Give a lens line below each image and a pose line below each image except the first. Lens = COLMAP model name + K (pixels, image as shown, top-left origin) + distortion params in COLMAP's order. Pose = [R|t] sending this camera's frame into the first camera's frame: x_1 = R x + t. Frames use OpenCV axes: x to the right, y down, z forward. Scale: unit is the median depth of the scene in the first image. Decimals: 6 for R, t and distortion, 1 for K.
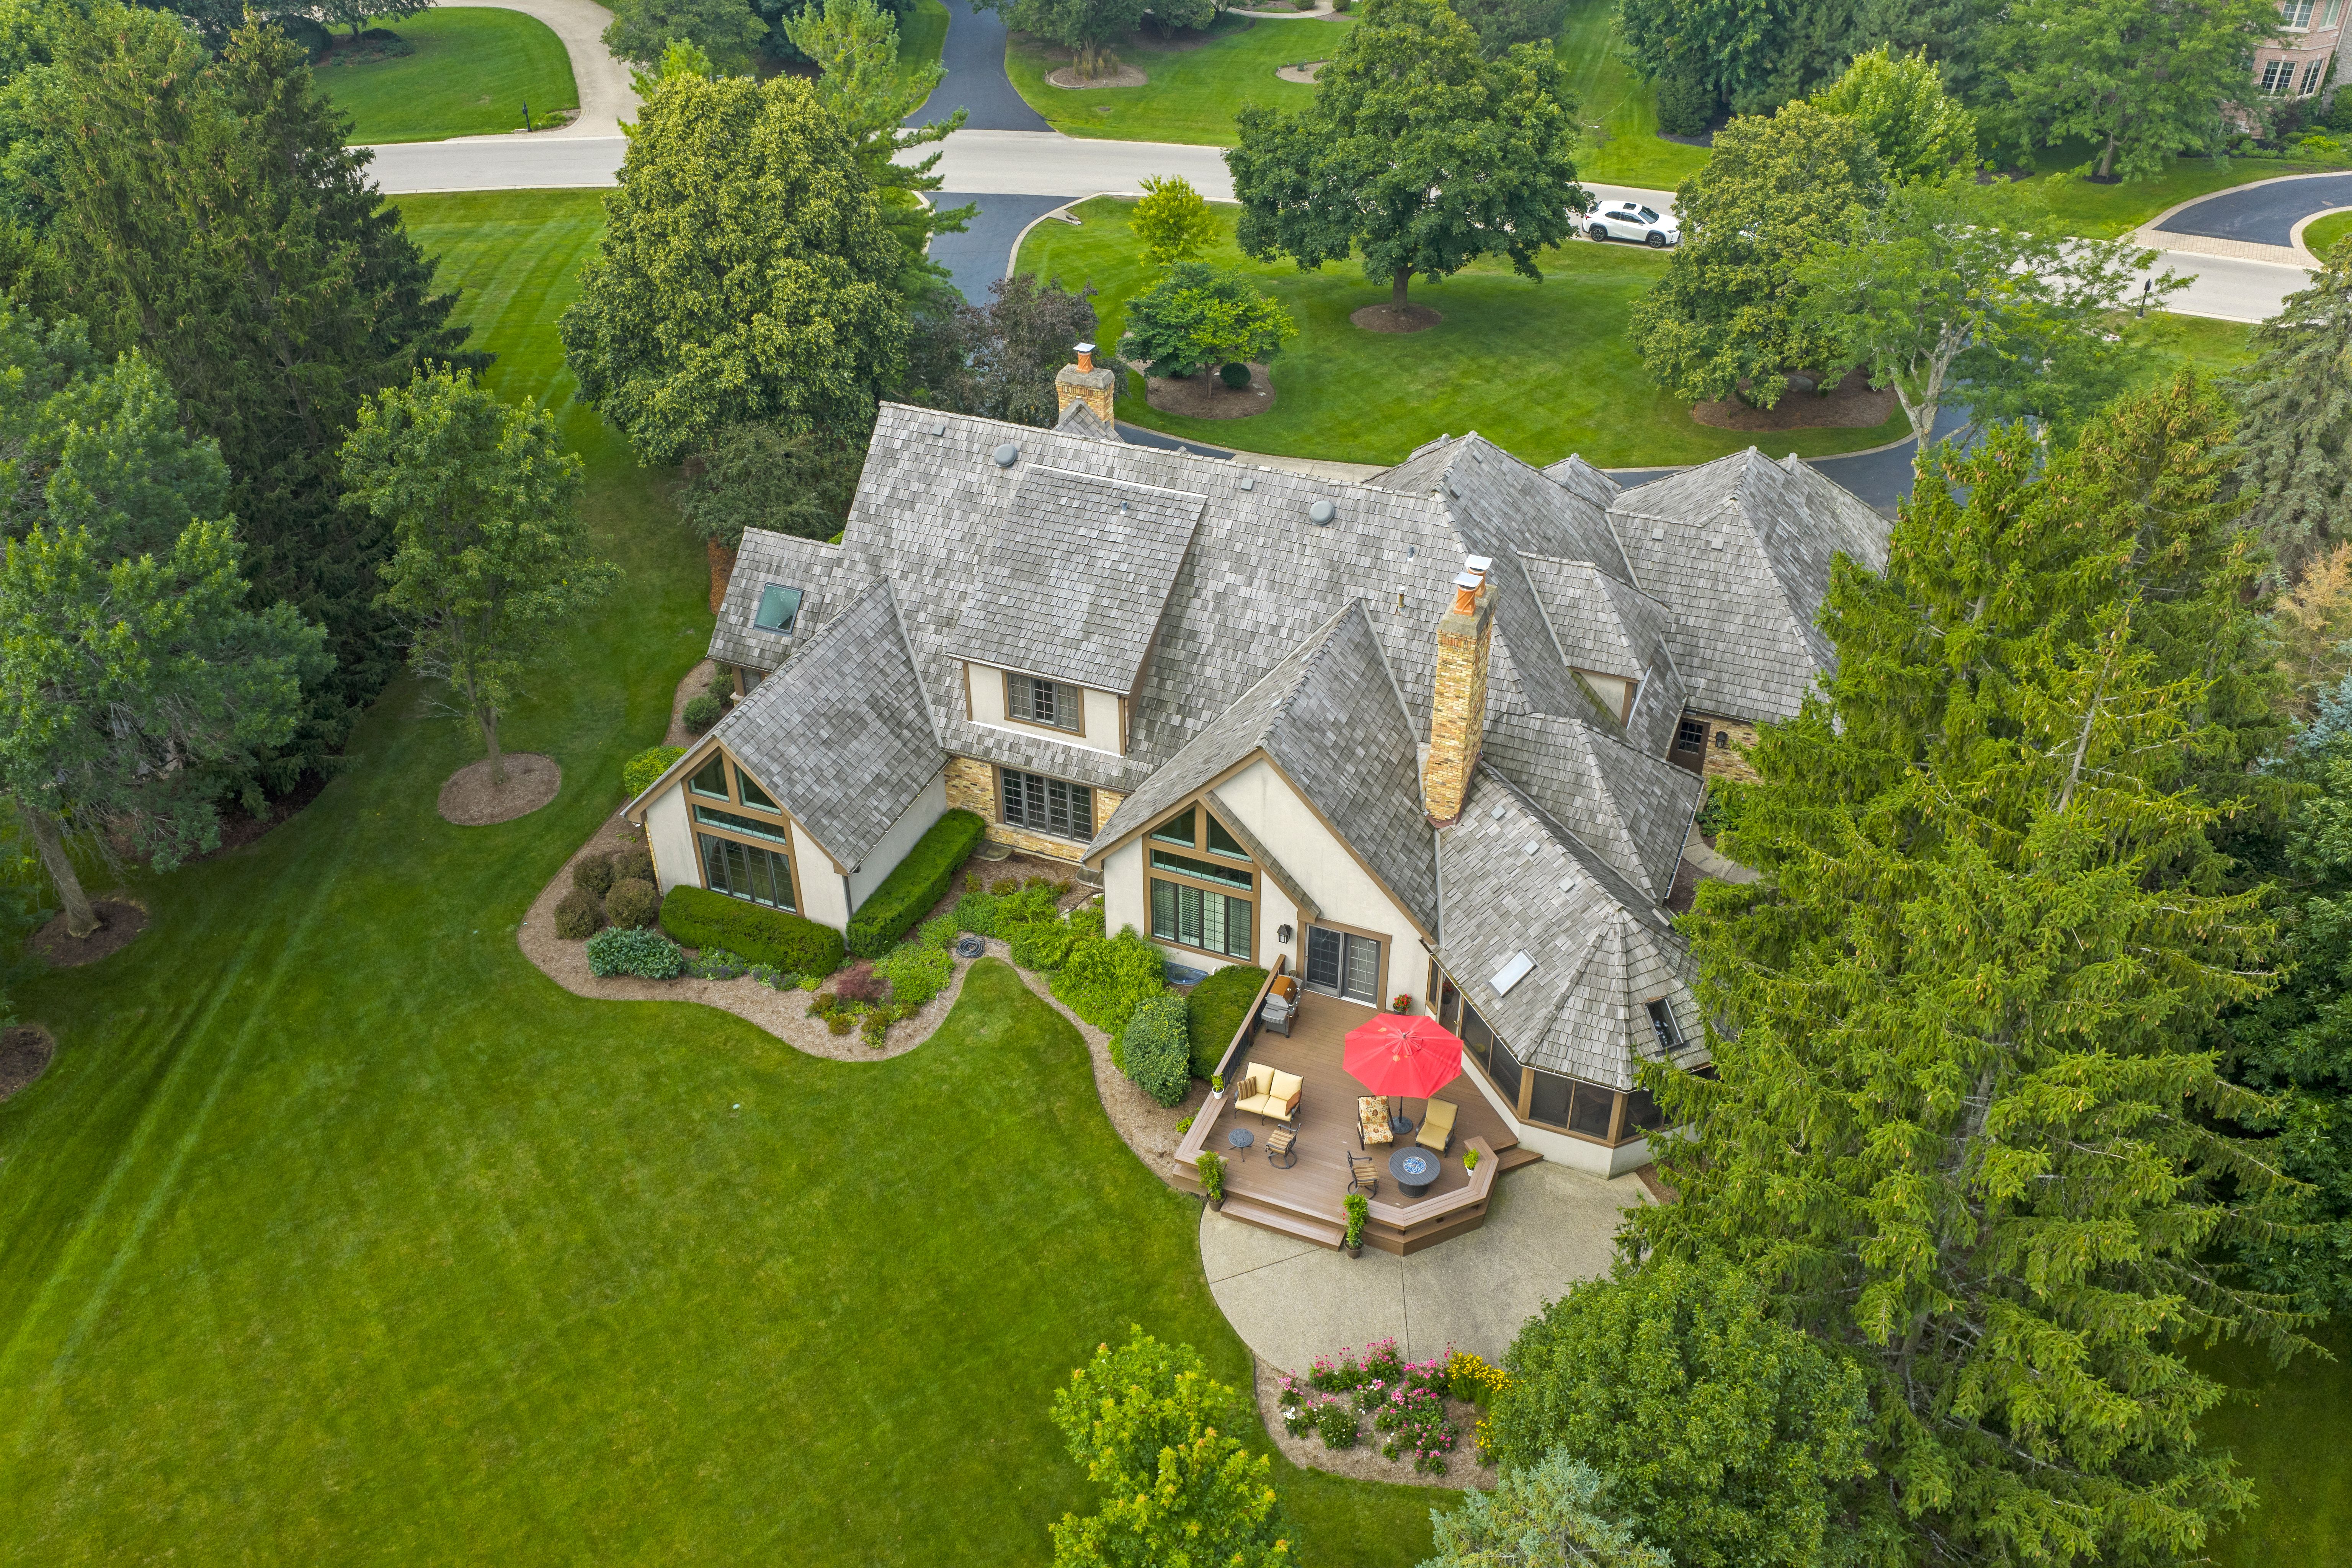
lens RADIAL K [[1822.3, 0, 1176.0], [0, 1822.3, 784.0], [0, 0, 1]] dist [-0.003651, 0.054690]
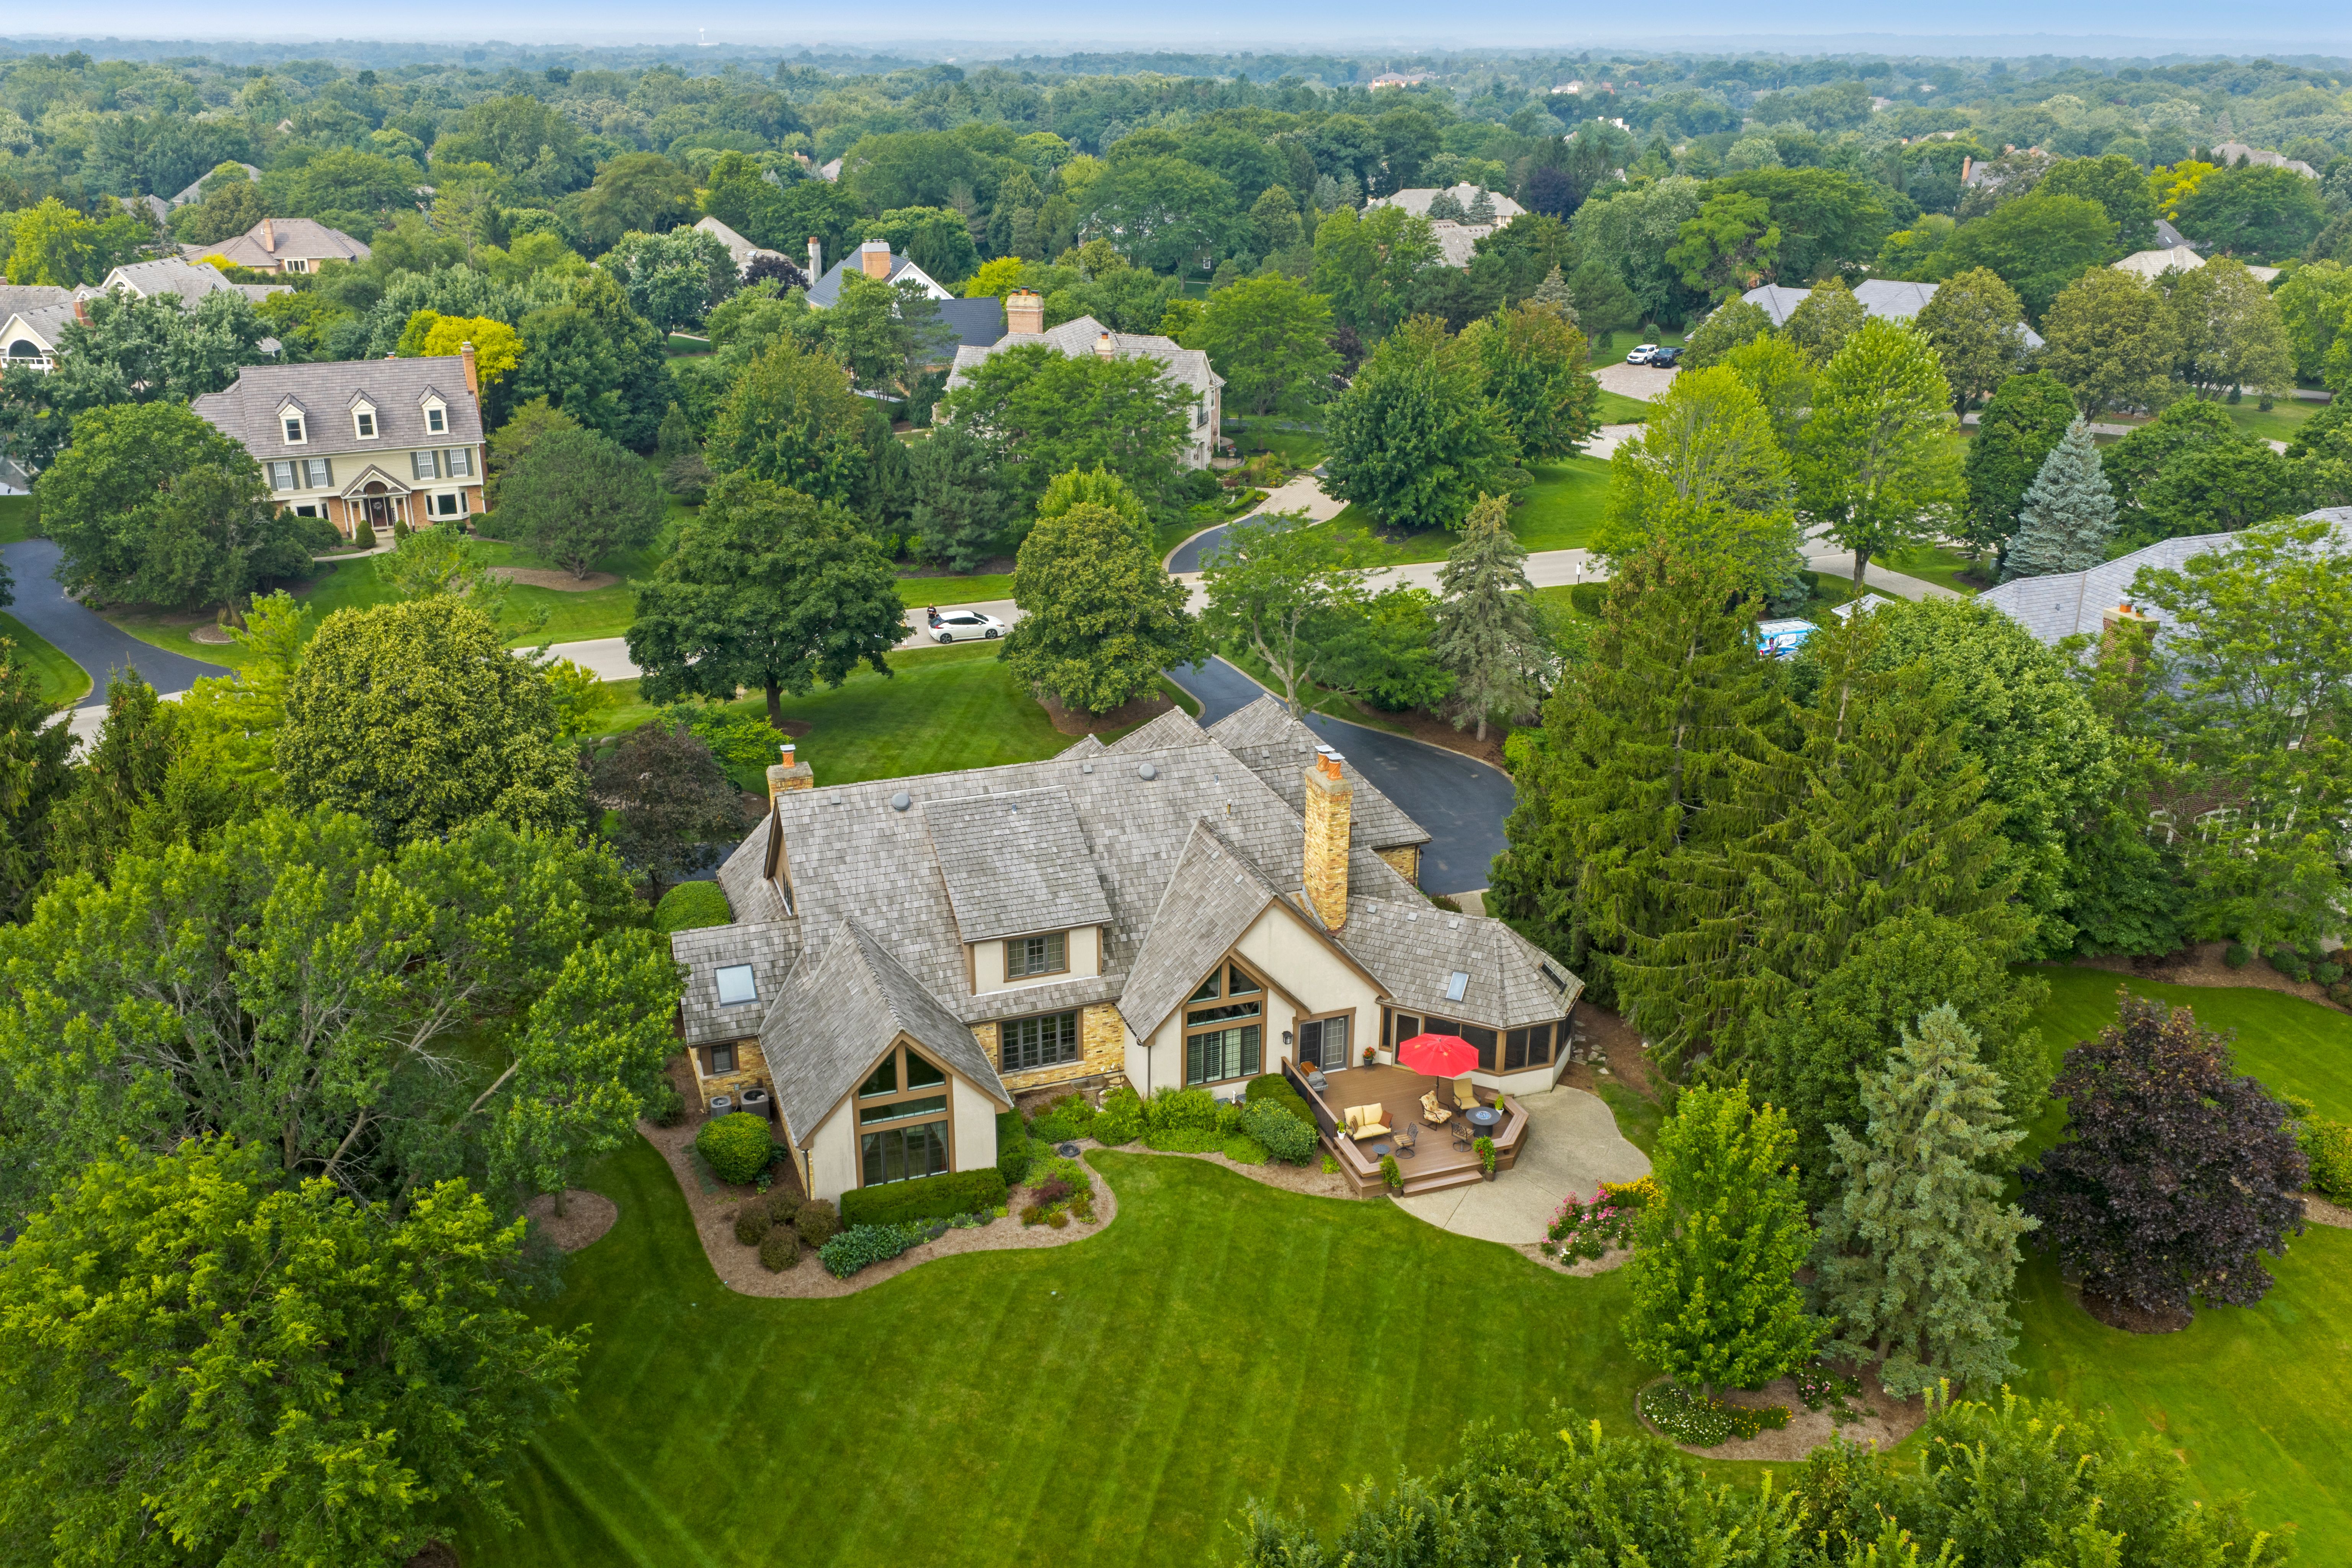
lens RADIAL K [[1907.3, 0, 1097.1], [0, 1907.3, 778.0], [0, 0, 1]] dist [0.029331, -0.002270]
pose [[0.758465, -0.222375, 0.612601, -0.879956], [0.379706, 0.914747, -0.138063, 0.045461], [-0.529673, 0.337325, 0.778241, -0.127900]]
